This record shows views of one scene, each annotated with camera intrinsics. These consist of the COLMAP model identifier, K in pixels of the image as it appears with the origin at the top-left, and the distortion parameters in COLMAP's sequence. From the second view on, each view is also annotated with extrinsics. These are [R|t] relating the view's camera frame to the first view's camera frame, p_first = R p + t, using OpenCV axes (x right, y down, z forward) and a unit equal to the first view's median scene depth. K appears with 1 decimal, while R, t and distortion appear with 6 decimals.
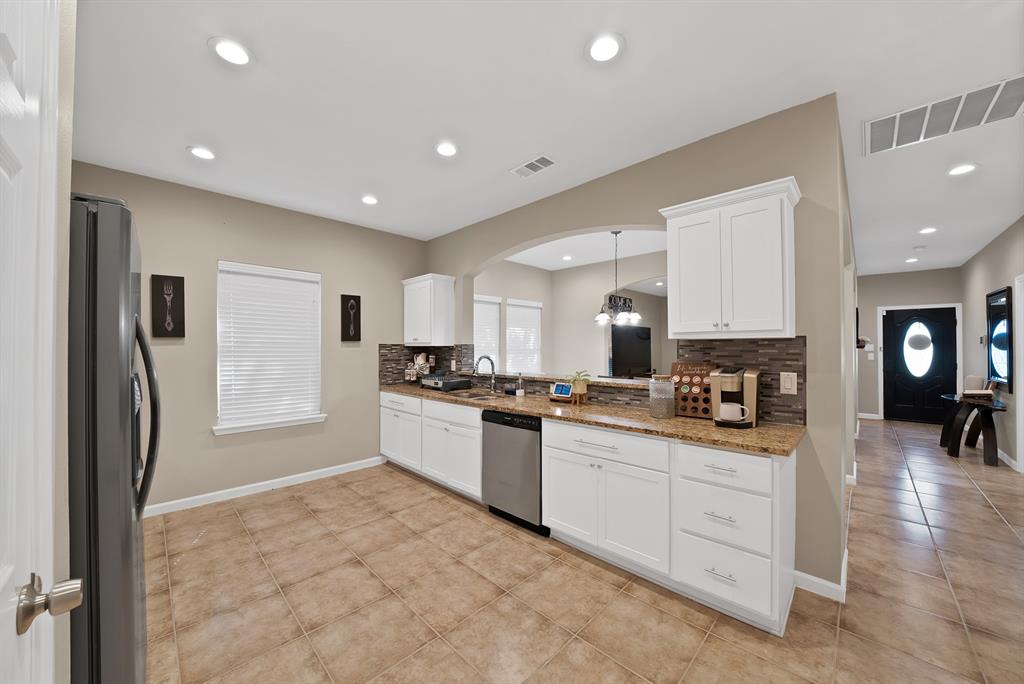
lens RADIAL K [[382.8, 0, 522.6], [0, 382.8, 342.7], [0, 0, 1]] dist [-0.023284, 0.000058]
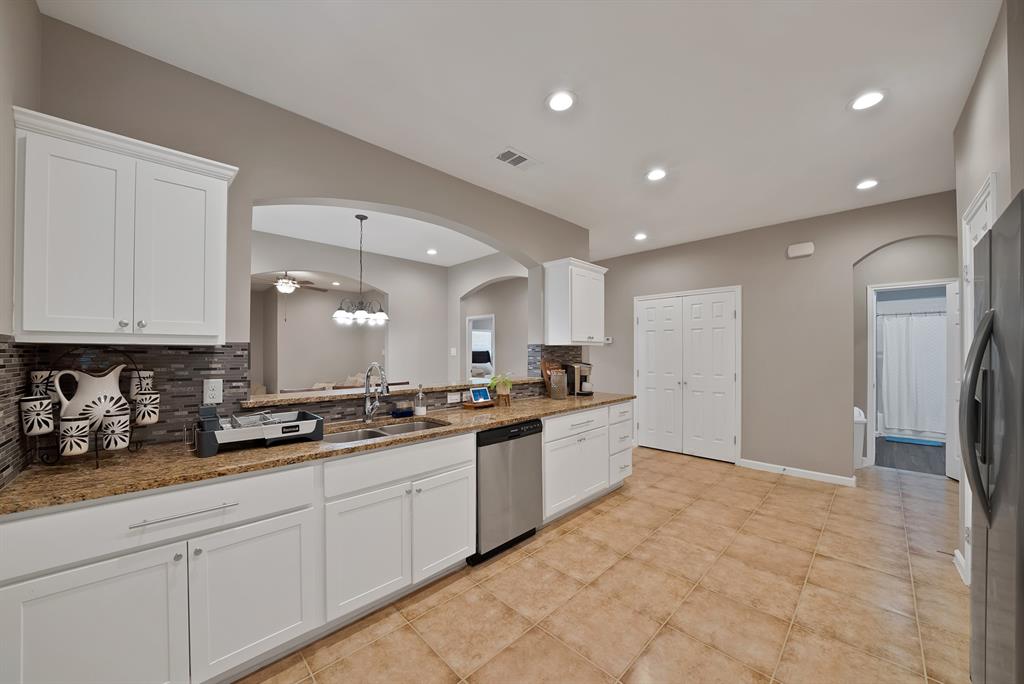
lens RADIAL K [[363.0, 0, 517.8], [0, 363.0, 345.8], [0, 0, 1]] dist [-0.021321, 0.000056]
pose [[0.017424, 0.016136, 0.999718, -0.820087], [-0.011443, 0.999808, -0.015938, 0.014174], [-0.999783, -0.011162, 0.017605, 0.915234]]
